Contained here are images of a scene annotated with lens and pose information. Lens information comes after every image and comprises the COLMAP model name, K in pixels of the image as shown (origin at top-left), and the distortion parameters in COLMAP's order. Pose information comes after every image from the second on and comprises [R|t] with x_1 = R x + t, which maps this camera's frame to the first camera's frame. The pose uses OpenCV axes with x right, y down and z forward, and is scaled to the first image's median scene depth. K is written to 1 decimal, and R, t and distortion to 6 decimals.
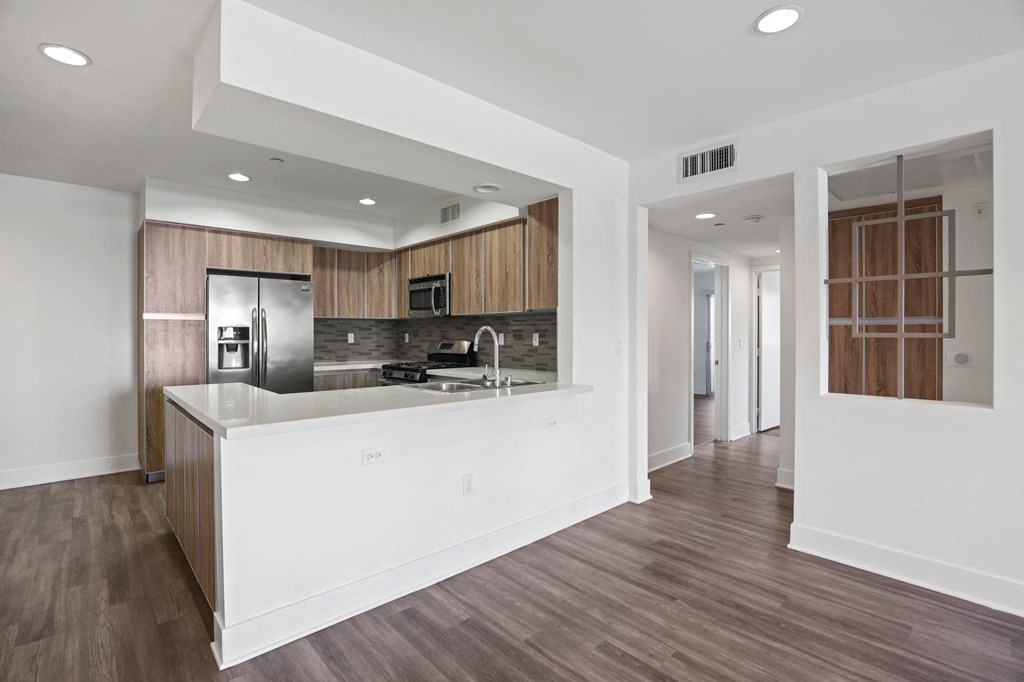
lens RADIAL K [[478.7, 0, 511.6], [0, 478.7, 335.6], [0, 0, 1]] dist [-0.024122, 0.003680]
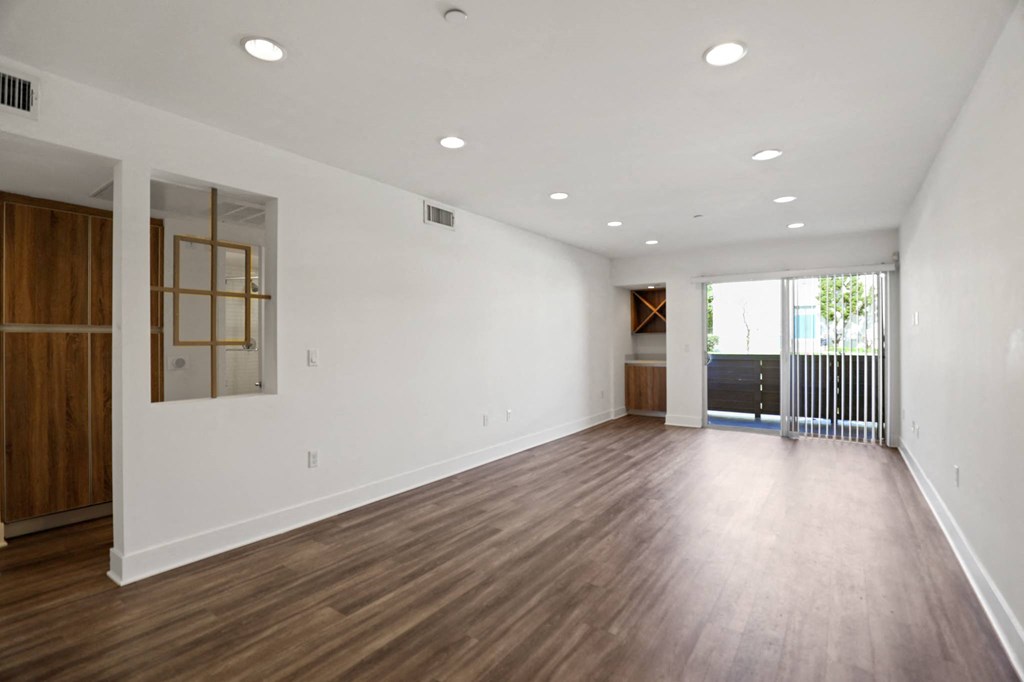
lens RADIAL K [[478.7, 0, 509.0], [0, 478.7, 339.5], [0, 0, 1]] dist [-0.024122, 0.003680]
pose [[-0.203379, 0.004564, 0.979090, -0.286987], [0.010941, 0.999937, -0.002388, 0.001245], [-0.979039, 0.010227, -0.203416, 0.325393]]
